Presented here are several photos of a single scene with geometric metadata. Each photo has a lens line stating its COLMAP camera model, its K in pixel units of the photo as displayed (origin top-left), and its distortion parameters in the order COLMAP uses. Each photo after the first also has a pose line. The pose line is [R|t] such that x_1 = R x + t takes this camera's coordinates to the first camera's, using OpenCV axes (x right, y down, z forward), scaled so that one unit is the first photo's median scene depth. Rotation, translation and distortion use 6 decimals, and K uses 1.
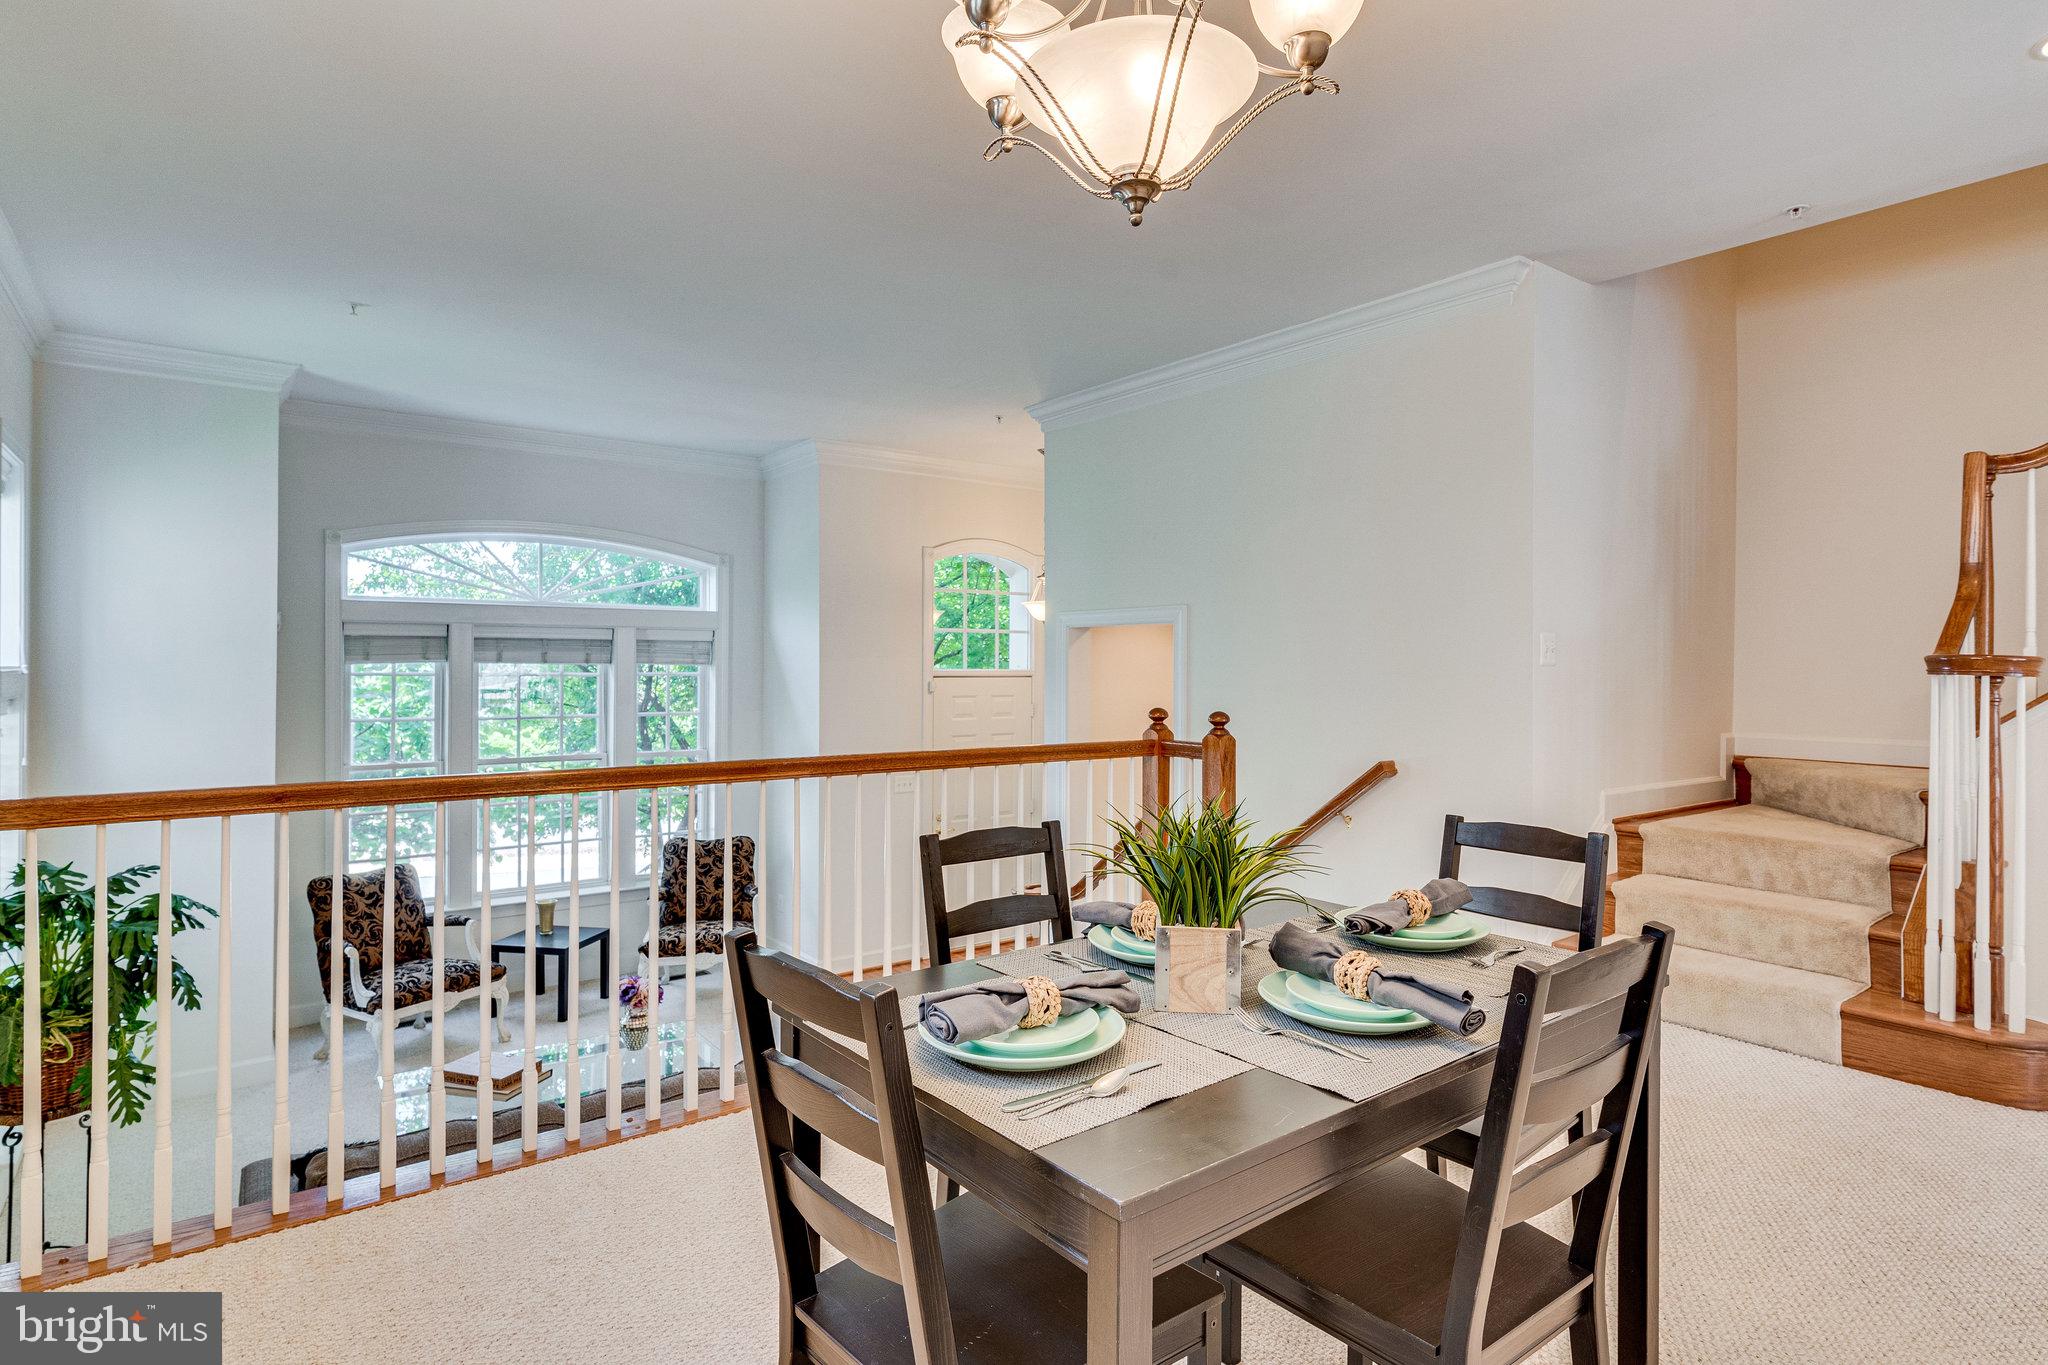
lens RADIAL K [[1045.6, 0, 1024.0], [0, 1045.6, 682.5], [0, 0, 1]] dist [0.002641, 0.000263]
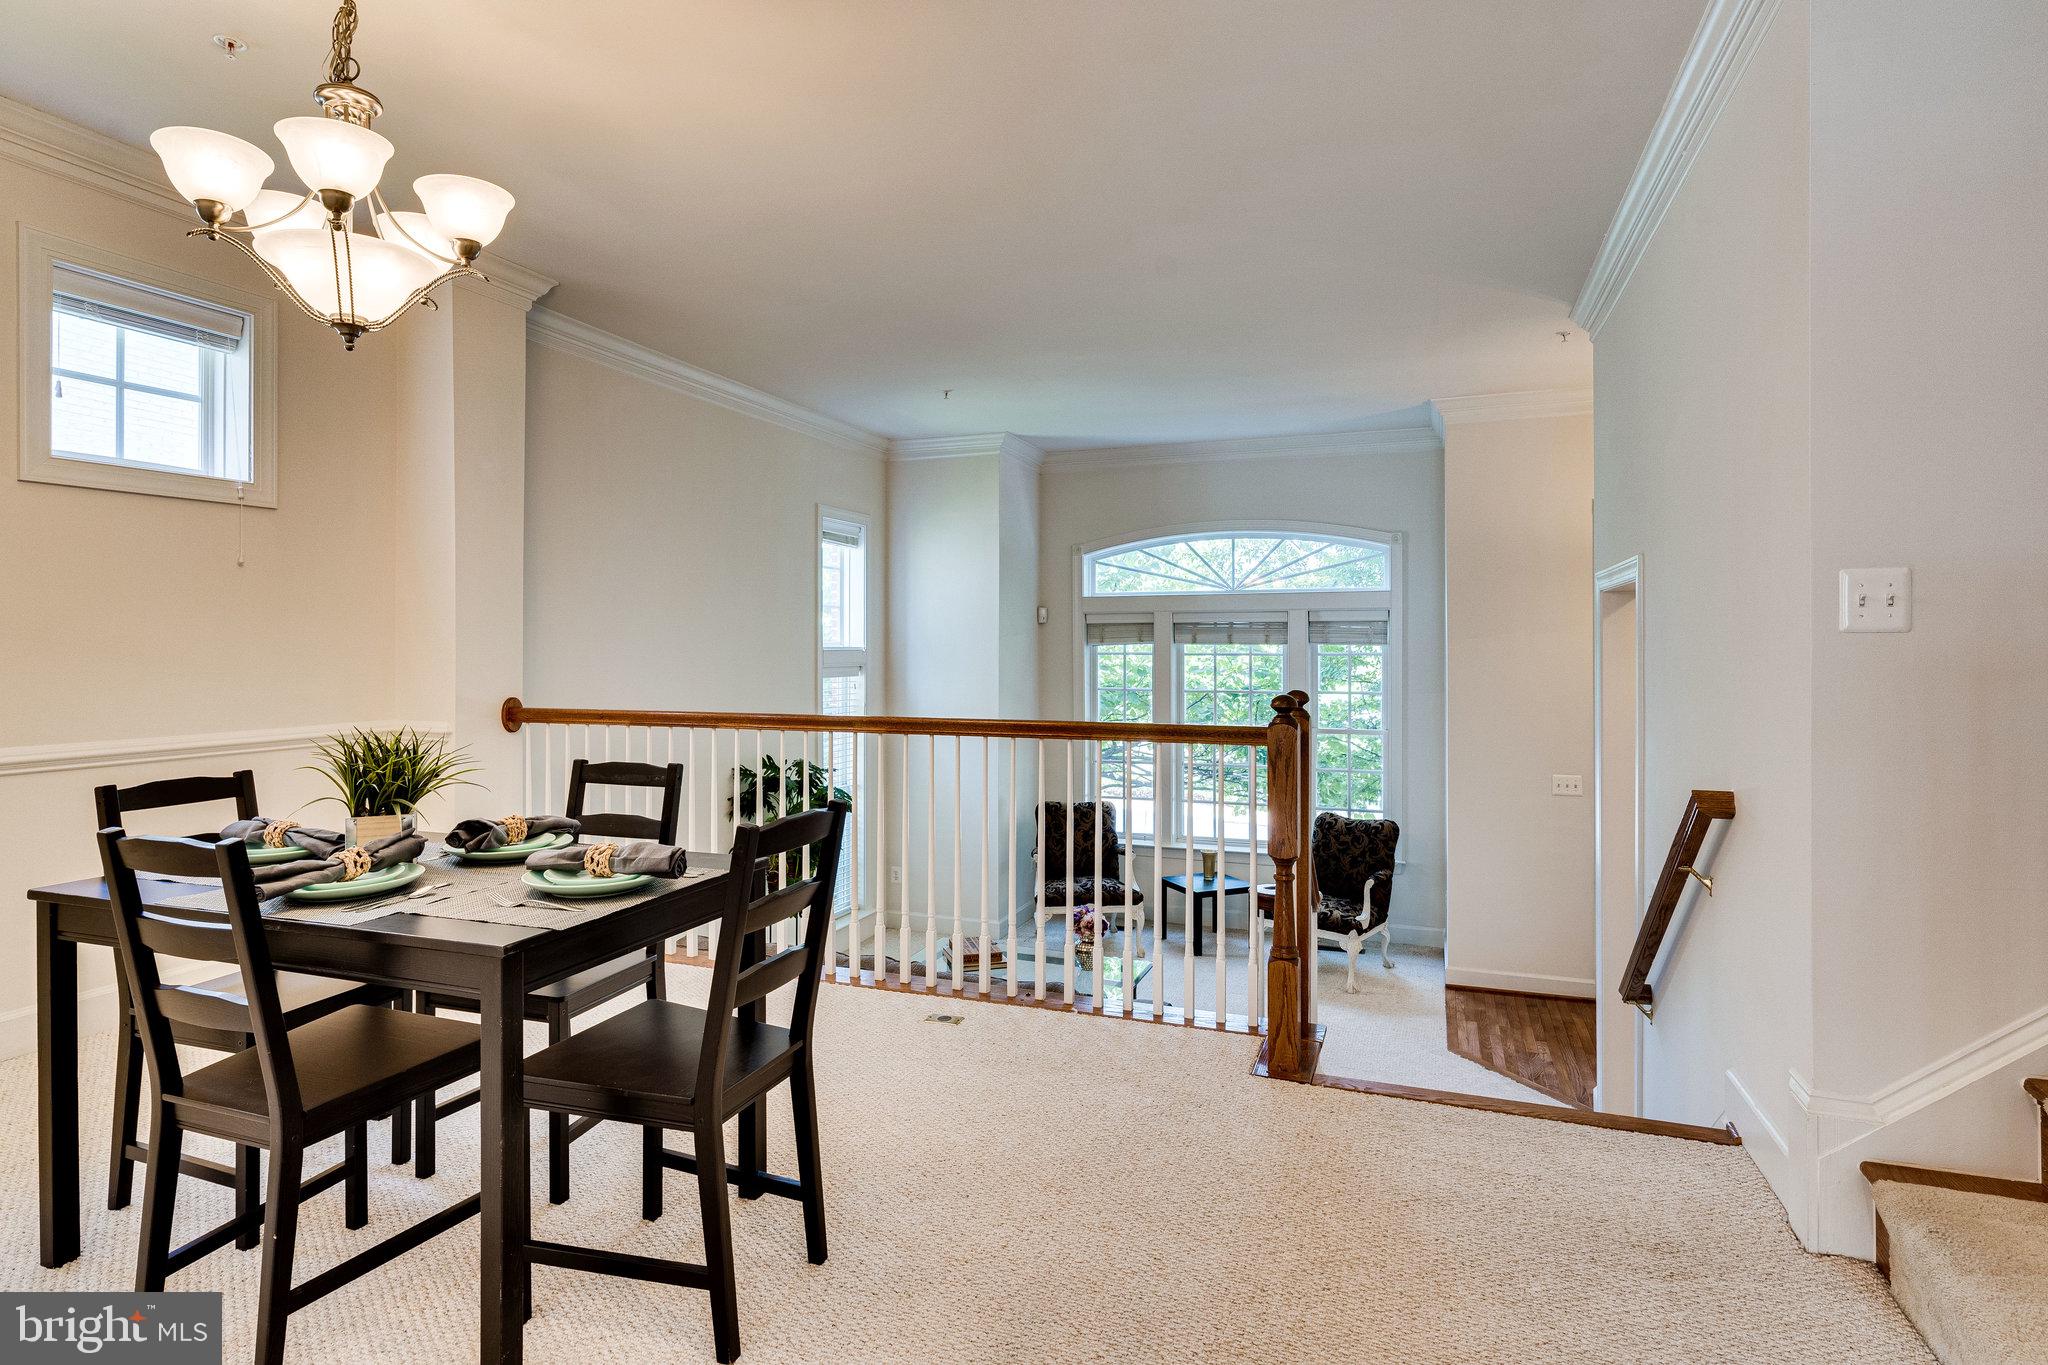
lens RADIAL K [[1059.5, 0, 1030.6], [0, 1059.5, 655.1], [0, 0, 1]] dist [0.002868, 0.000685]
pose [[0.547152, 0.002619, -0.837029, 0.425472], [-0.009763, 0.999947, -0.003253, -0.000357], [0.836976, 0.009951, 0.547149, 0.204066]]
